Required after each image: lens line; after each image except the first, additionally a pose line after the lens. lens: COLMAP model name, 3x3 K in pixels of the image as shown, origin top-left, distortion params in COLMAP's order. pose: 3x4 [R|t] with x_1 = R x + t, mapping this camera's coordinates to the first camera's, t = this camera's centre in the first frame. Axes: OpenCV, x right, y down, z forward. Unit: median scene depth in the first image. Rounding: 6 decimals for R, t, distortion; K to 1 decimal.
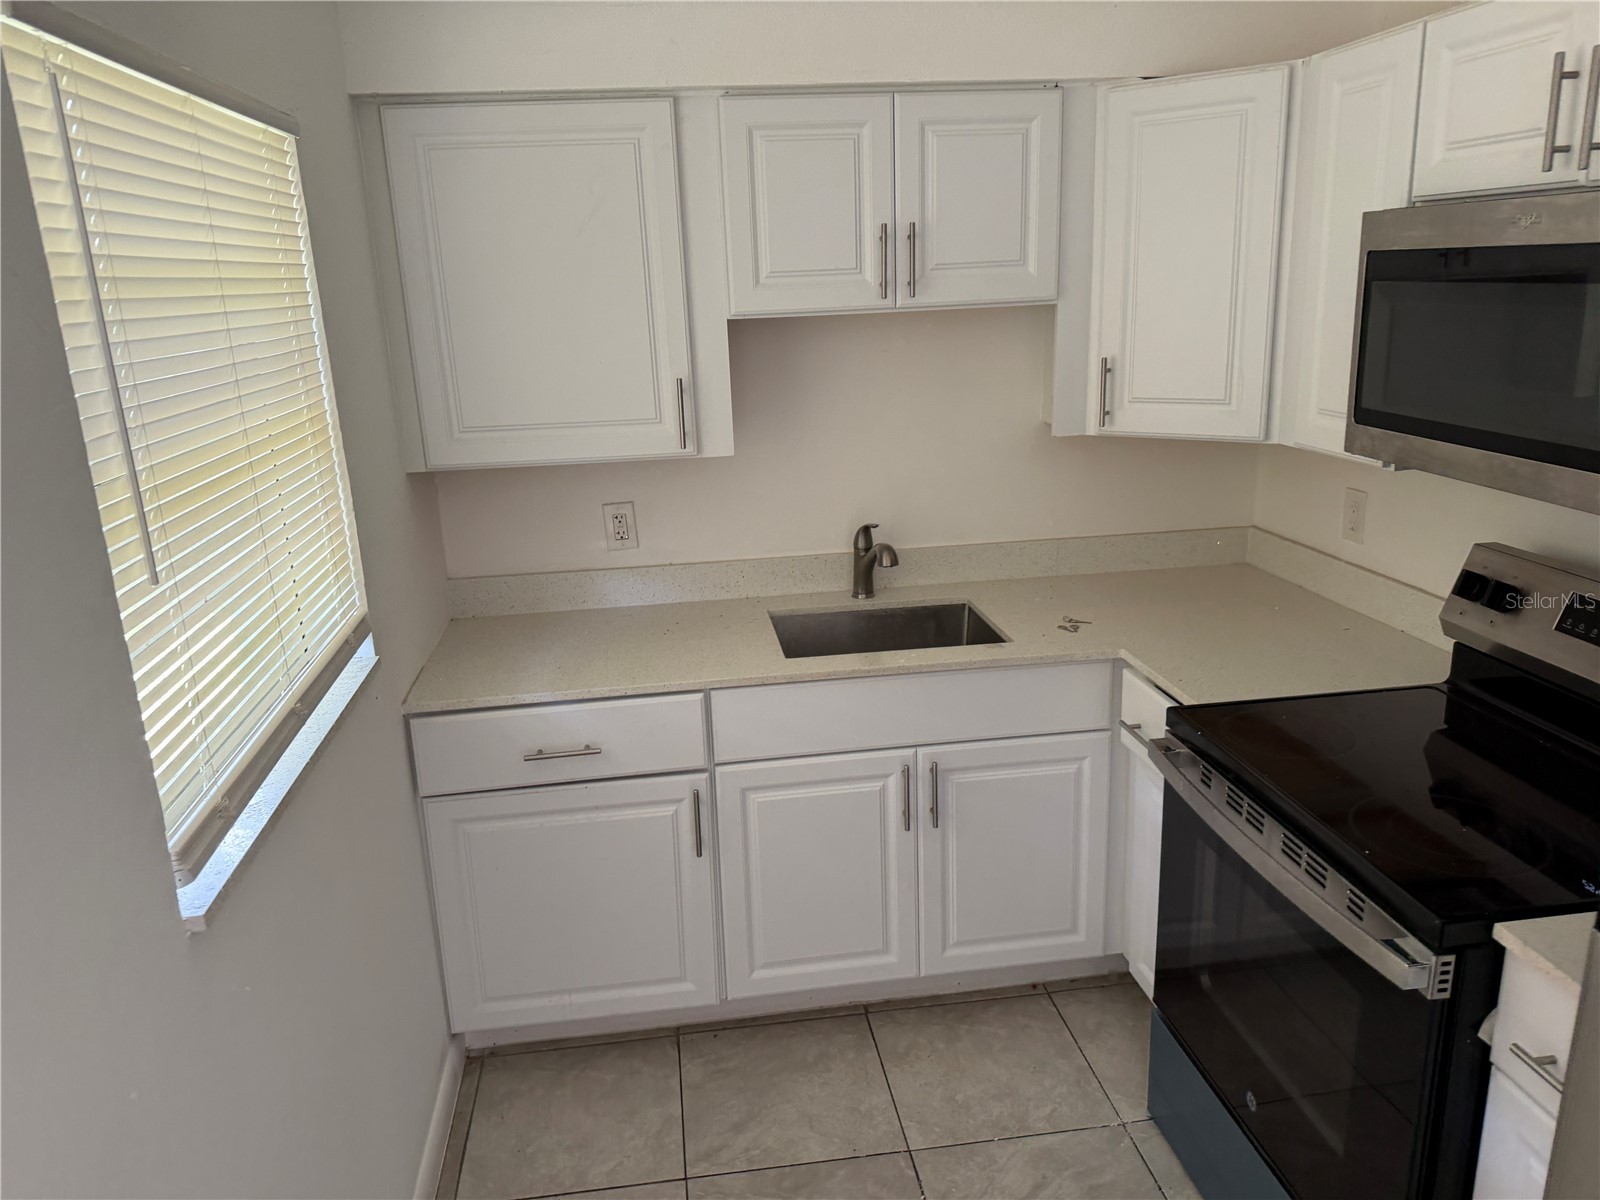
lens RADIAL K [[1183.6, 0, 800.0], [0, 1183.6, 600.0], [0, 0, 1]] dist [0.169572, -0.259155]
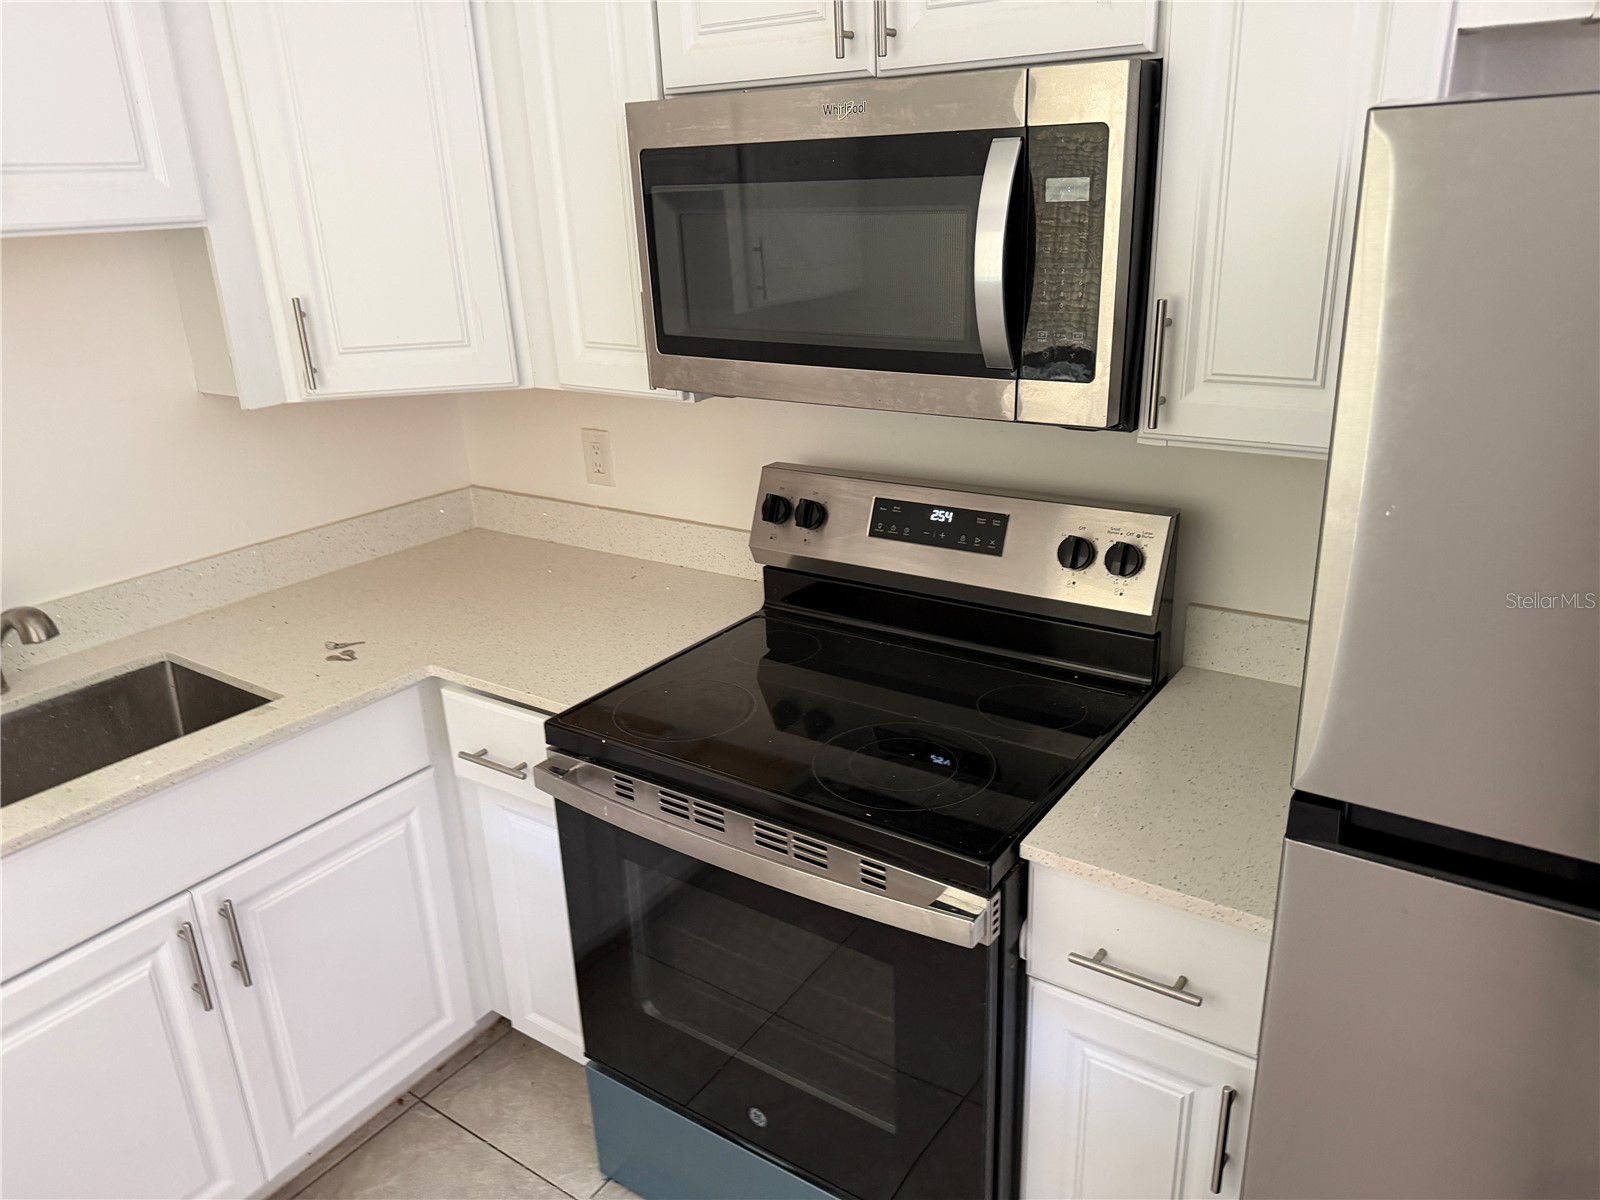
lens RADIAL K [[1130.4, 0, 800.0], [0, 1130.4, 600.0], [0, 0, 1]] dist [0.002458, -0.005072]
pose [[0.664554, -0.241107, 0.707274, -0.085215], [0.206390, 0.968919, 0.136376, -0.051449], [-0.718172, 0.055345, 0.693661, 0.300610]]
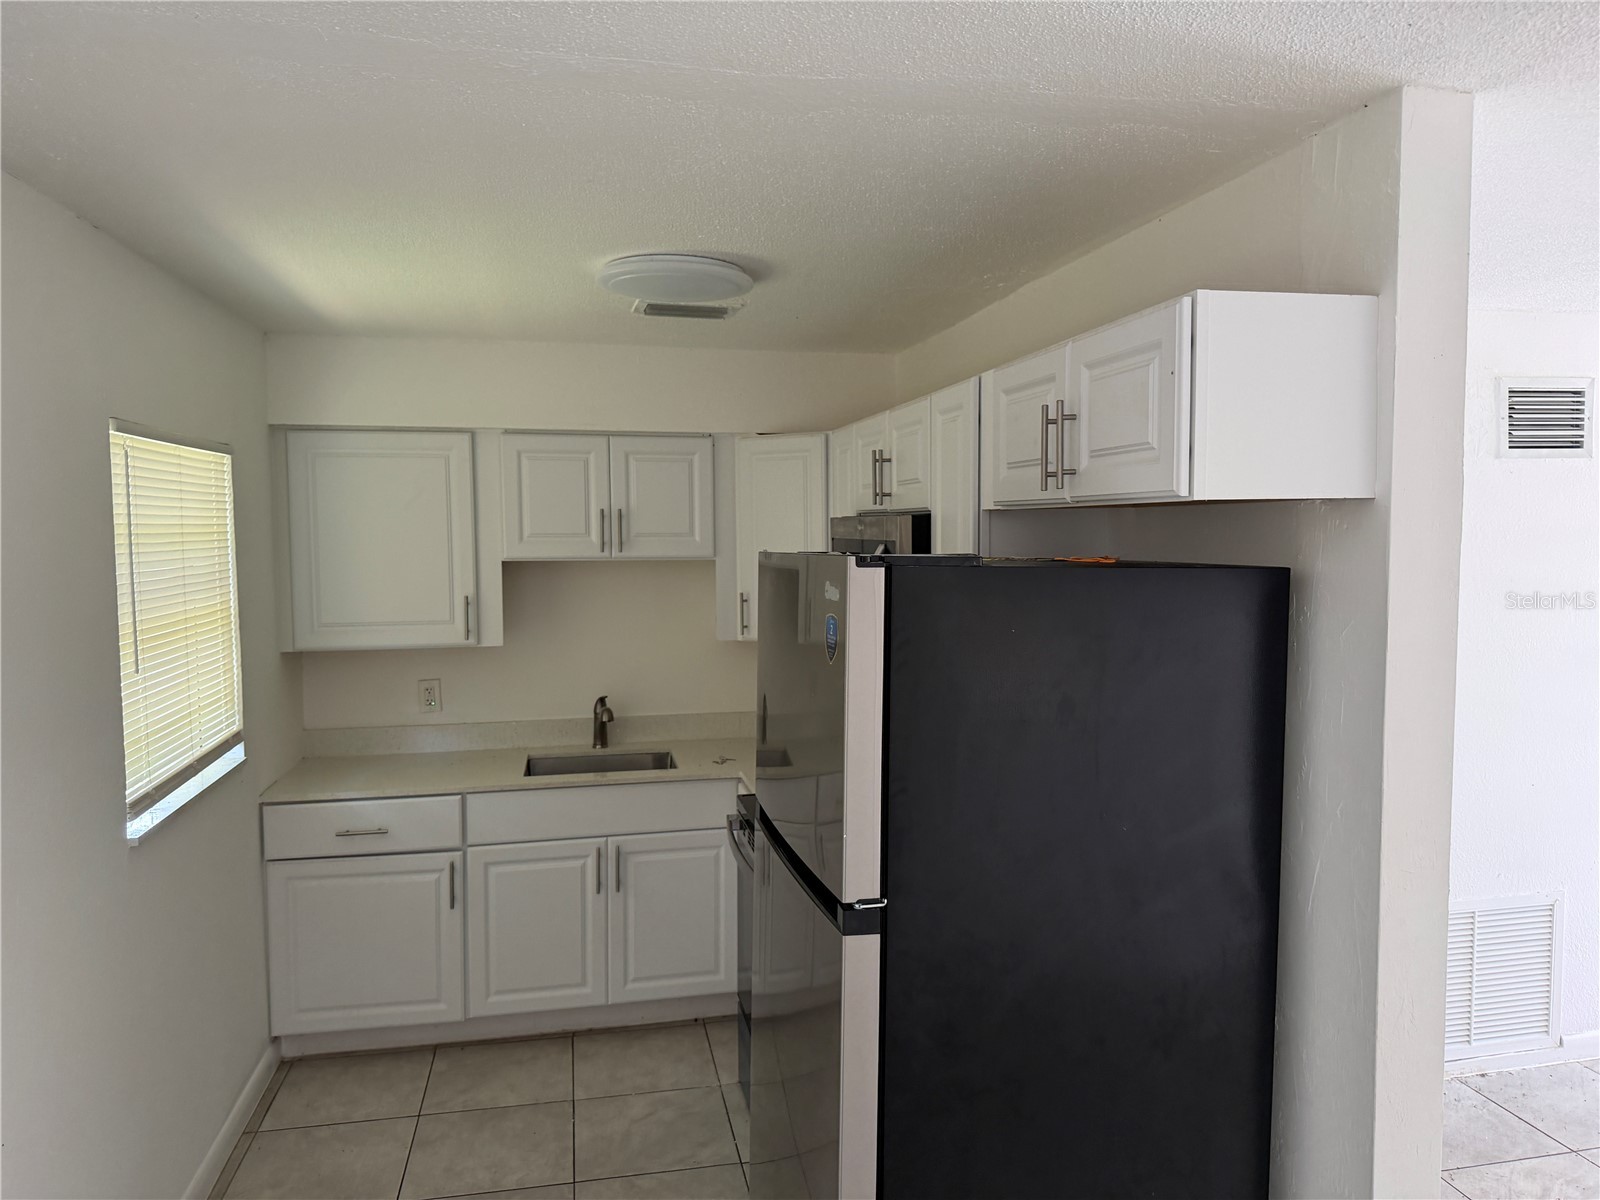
lens RADIAL K [[1210.9, 0, 800.0], [0, 1210.9, 600.0], [0, 0, 1]] dist [0.108461, -0.006605]
pose [[0.997646, 0.030070, 0.061632, 0.238735], [-0.016961, 0.979008, -0.203114, 0.139432], [-0.066446, 0.201590, 0.977214, -0.605466]]
